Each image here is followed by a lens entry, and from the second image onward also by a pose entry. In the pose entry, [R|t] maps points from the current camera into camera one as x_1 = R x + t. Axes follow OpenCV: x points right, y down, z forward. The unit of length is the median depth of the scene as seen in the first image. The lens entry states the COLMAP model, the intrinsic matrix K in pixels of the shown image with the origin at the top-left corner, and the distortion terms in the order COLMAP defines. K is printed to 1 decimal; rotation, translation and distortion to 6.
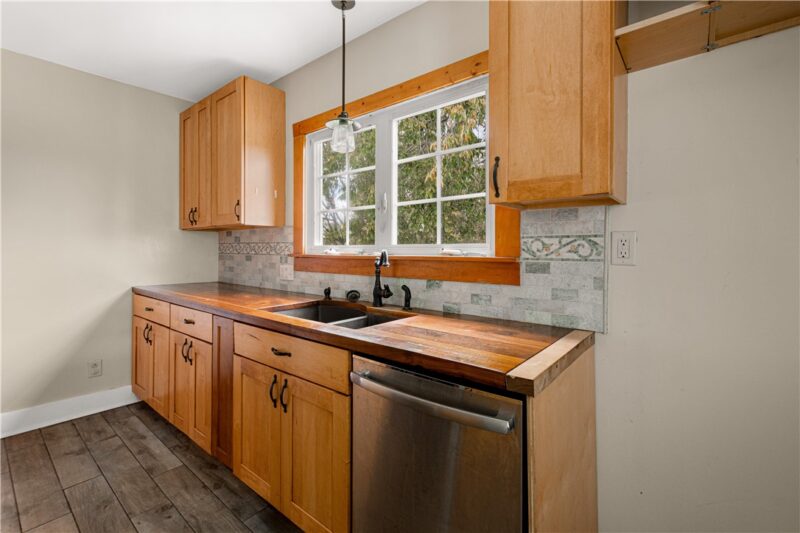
lens RADIAL K [[358.0, 0, 400.6], [0, 358.0, 250.4], [0, 0, 1]] dist [0.000994, 0.000216]
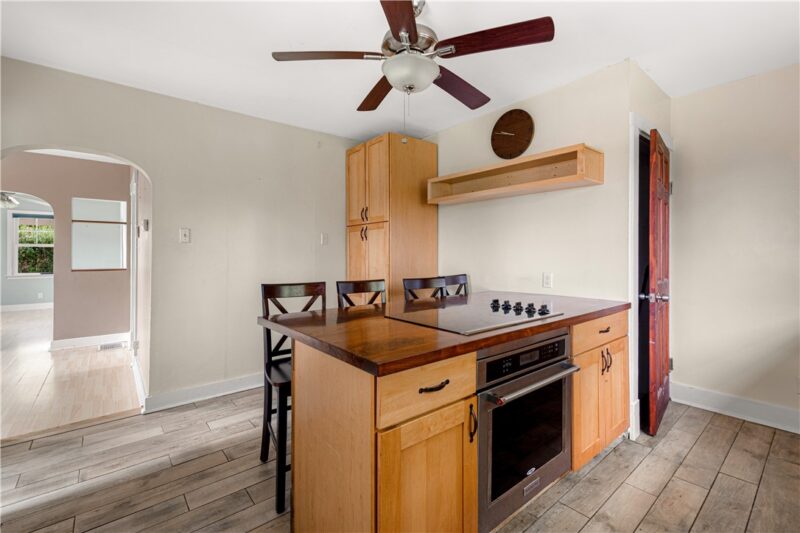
lens RADIAL K [[351.8, 0, 400.7], [0, 351.8, 255.7], [0, 0, 1]] dist [0.002005, -0.000199]
pose [[-0.190113, -0.000070, -0.981762, 0.301870], [0.000479, 1.000000, -0.000164, -0.000260], [0.981762, -0.000501, -0.190113, 0.233436]]
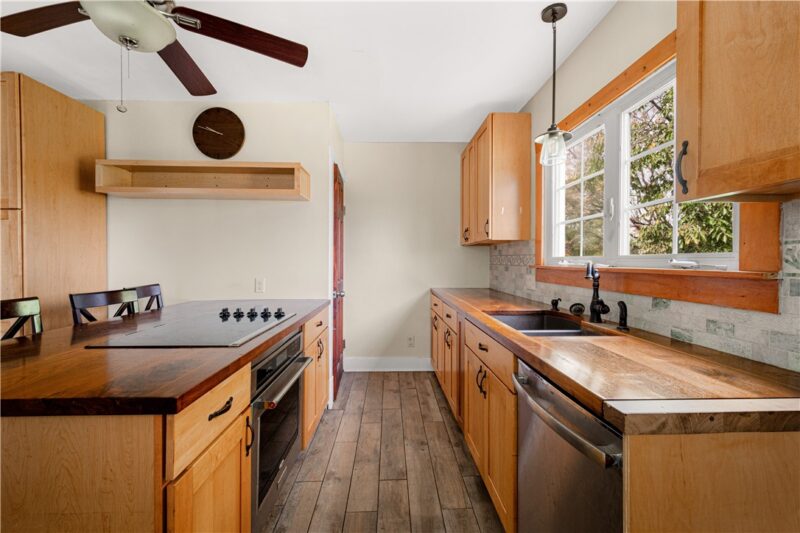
lens RADIAL K [[347.8, 0, 400.0], [0, 347.8, 266.5], [0, 0, 1]] dist [0.001686, -0.000341]
pose [[0.661411, 0.009936, -0.749958, 0.276593], [0.000210, 0.999910, 0.013433, -0.000342], [0.750024, -0.009042, 0.661349, 0.022837]]
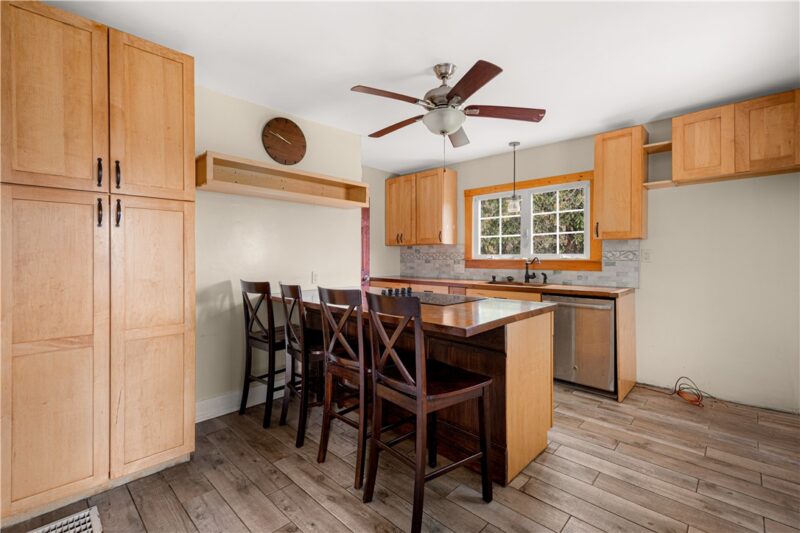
lens RADIAL K [[351.8, 0, 400.7], [0, 351.8, 255.7], [0, 0, 1]] dist [0.002005, -0.000199]
pose [[0.997445, -0.003964, -0.071329, -0.664588], [0.003717, 0.999987, -0.003606, -0.002314], [0.071343, 0.003331, 0.997446, -1.143700]]
